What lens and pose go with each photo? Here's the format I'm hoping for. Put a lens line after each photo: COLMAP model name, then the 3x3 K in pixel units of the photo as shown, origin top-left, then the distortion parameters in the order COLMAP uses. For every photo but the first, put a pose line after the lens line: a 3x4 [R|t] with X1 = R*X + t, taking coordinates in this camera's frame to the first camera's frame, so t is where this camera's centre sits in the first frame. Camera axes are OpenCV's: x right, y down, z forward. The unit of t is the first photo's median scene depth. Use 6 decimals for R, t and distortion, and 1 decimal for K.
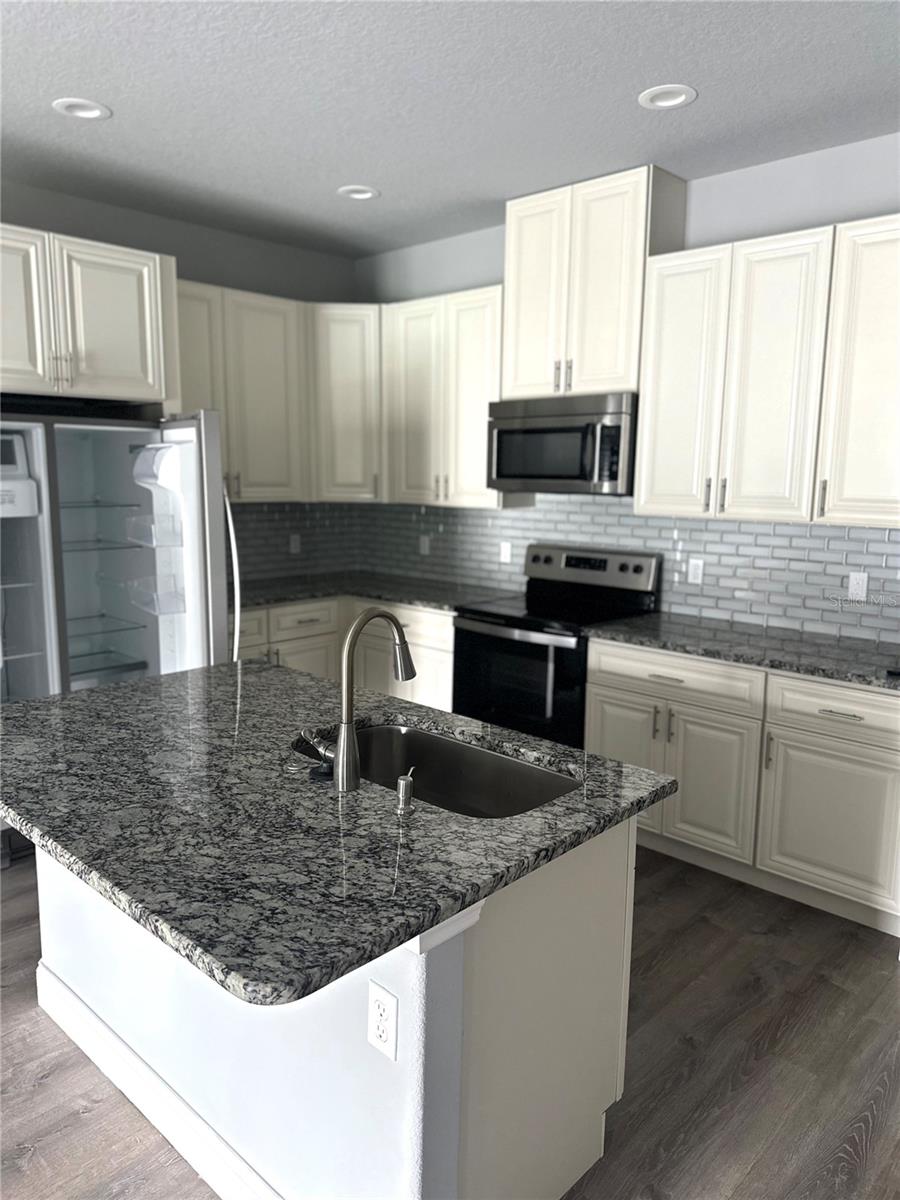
lens RADIAL K [[846.5, 0, 454.9], [0, 846.5, 607.2], [0, 0, 1]] dist [0.127560, -0.200521]
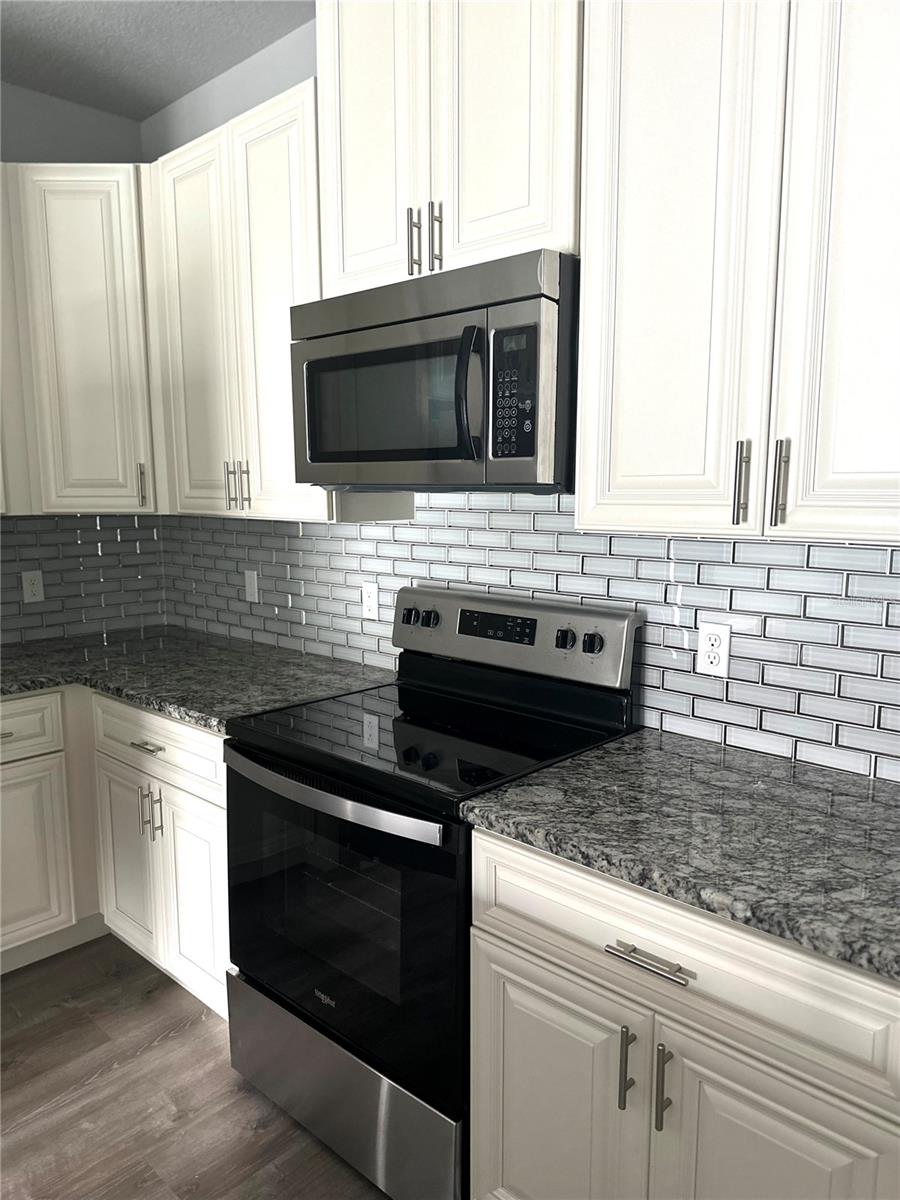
lens RADIAL K [[846.5, 0, 454.9], [0, 846.5, 607.2], [0, 0, 1]] dist [0.127560, -0.200521]
pose [[0.999891, -0.014125, -0.004371, 0.139653], [0.014041, 0.999728, -0.018641, -0.057837], [0.004633, 0.018577, 0.999817, 0.519388]]
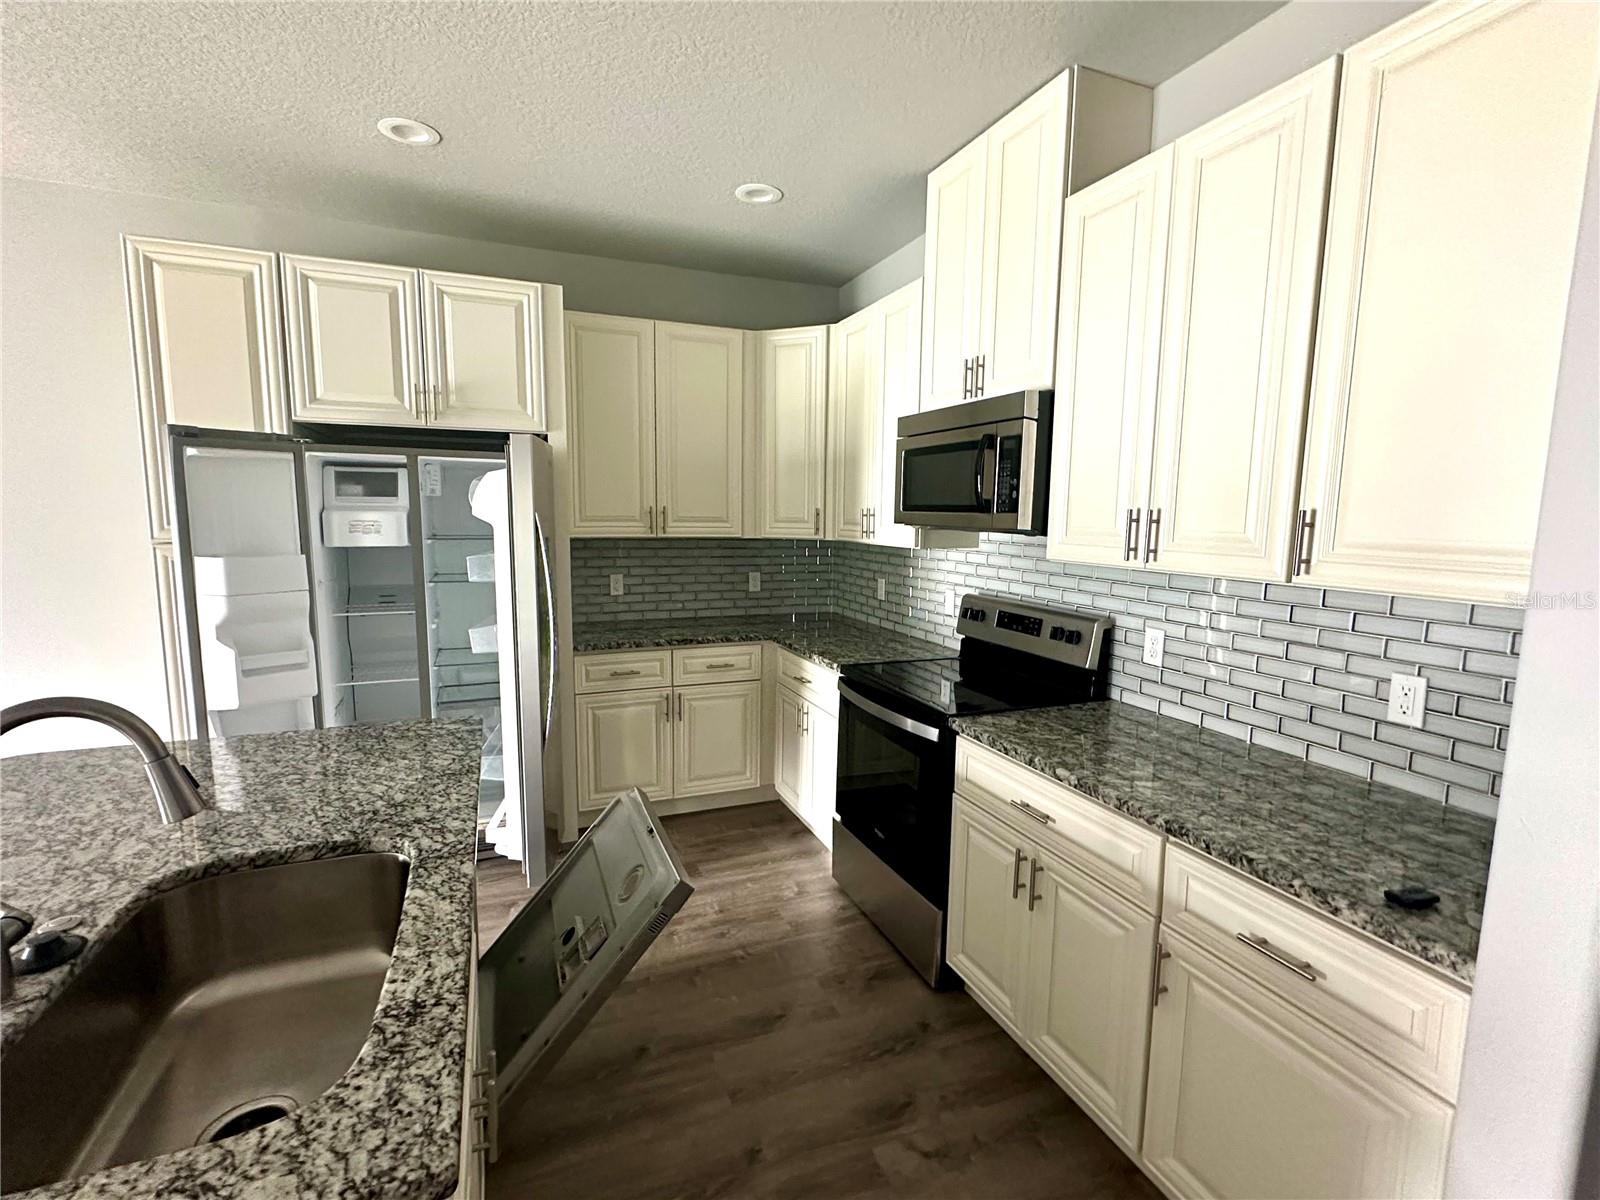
lens RADIAL K [[739.1, 0, 798.0], [0, 739.1, 604.8], [0, 0, 1]] dist [0.001412, 0.000117]
pose [[0.908119, 0.053906, -0.415227, 0.263715], [-0.070513, 0.997204, -0.024755, -0.040364], [0.412732, 0.051759, 0.909381, 0.339970]]
